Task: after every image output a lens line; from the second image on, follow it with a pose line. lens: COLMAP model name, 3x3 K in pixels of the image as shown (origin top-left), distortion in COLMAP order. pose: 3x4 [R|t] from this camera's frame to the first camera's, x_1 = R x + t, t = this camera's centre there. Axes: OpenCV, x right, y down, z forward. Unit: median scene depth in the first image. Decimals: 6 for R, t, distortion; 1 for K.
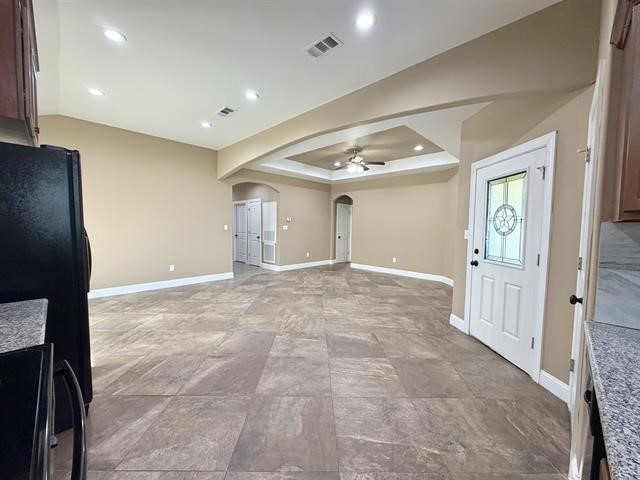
lens RADIAL K [[255.7, 0, 318.6], [0, 255.7, 240.7], [0, 0, 1]] dist [-0.000292, -0.000119]
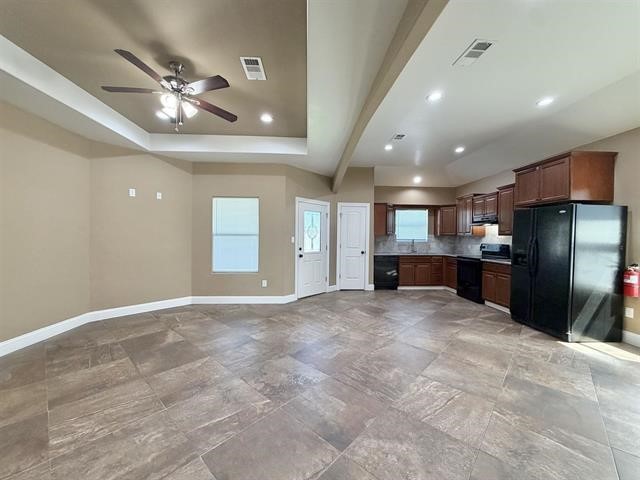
lens RADIAL K [[255.7, 0, 318.6], [0, 255.7, 240.7], [0, 0, 1]] dist [-0.000292, -0.000119]
pose [[-0.729321, -0.033731, 0.683340, -0.528270], [0.017347, 0.997551, 0.067756, -0.104168], [-0.683952, 0.061270, -0.726950, 1.738155]]
